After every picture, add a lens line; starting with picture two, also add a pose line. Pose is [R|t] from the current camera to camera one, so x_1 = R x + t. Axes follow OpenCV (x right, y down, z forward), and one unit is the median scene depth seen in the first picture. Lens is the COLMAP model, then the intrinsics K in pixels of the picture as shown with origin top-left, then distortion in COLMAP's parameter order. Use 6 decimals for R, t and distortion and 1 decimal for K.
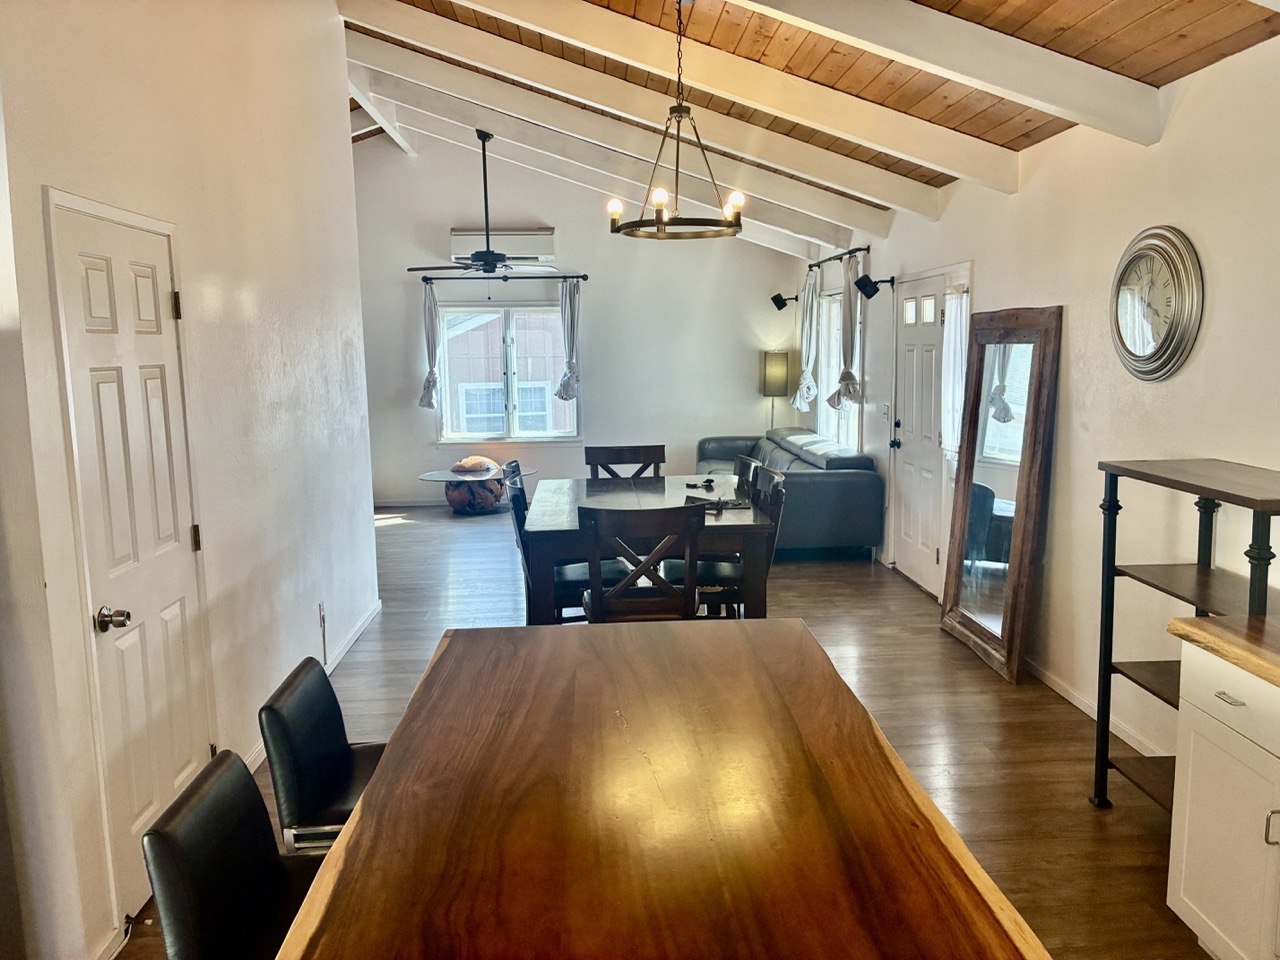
lens RADIAL K [[978.7, 0, 640.0], [0, 978.7, 480.0], [0, 0, 1]] dist [0.089820, -0.123916]
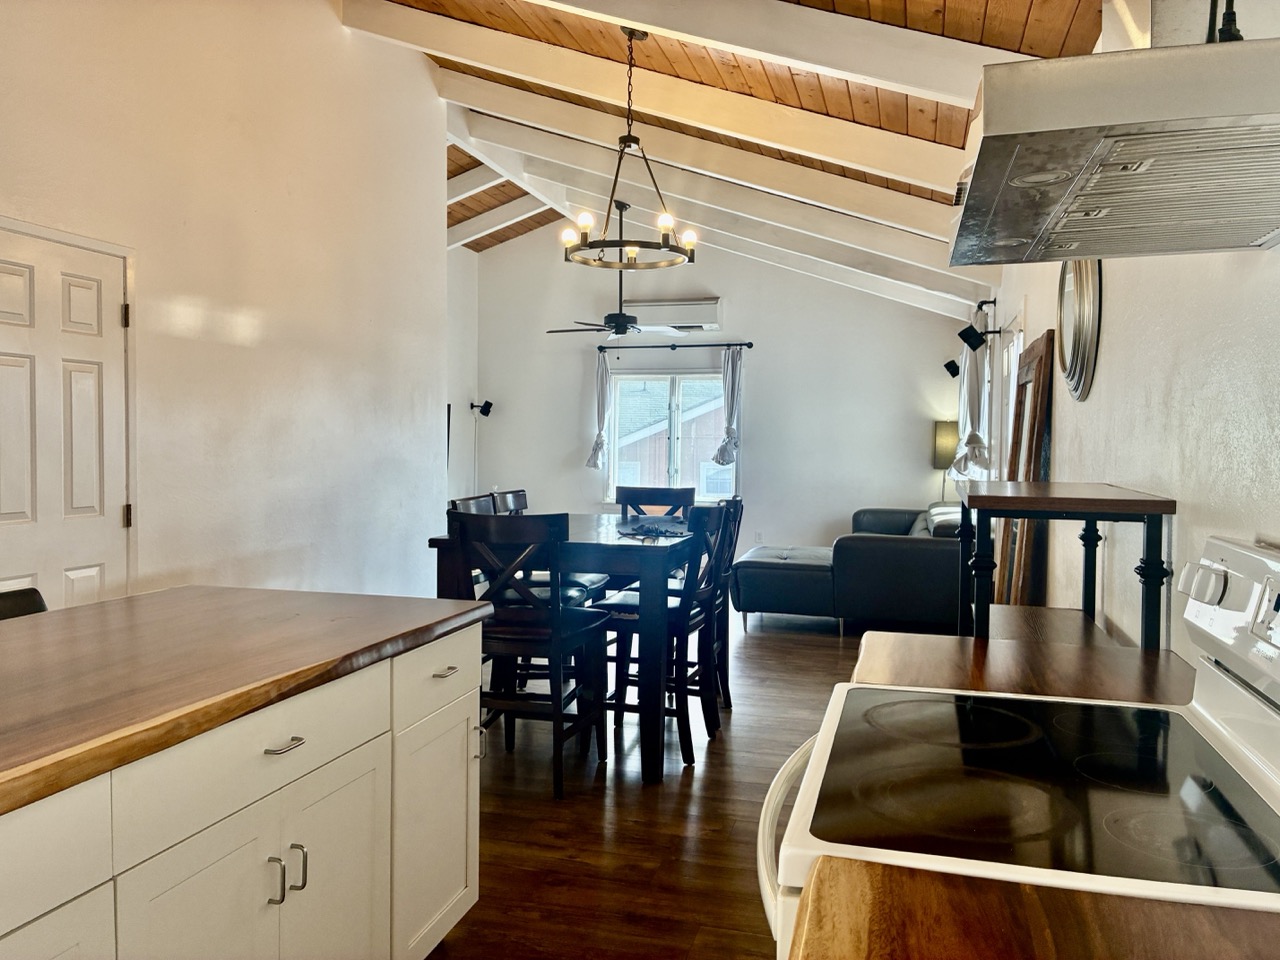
lens RADIAL K [[978.7, 0, 640.0], [0, 978.7, 480.0], [0, 0, 1]] dist [0.089820, -0.123916]
pose [[0.945940, 0.038685, -0.322025, 0.182192], [-0.070343, 0.993699, -0.087257, 0.028677], [0.316621, 0.105192, 0.942701, 0.036887]]
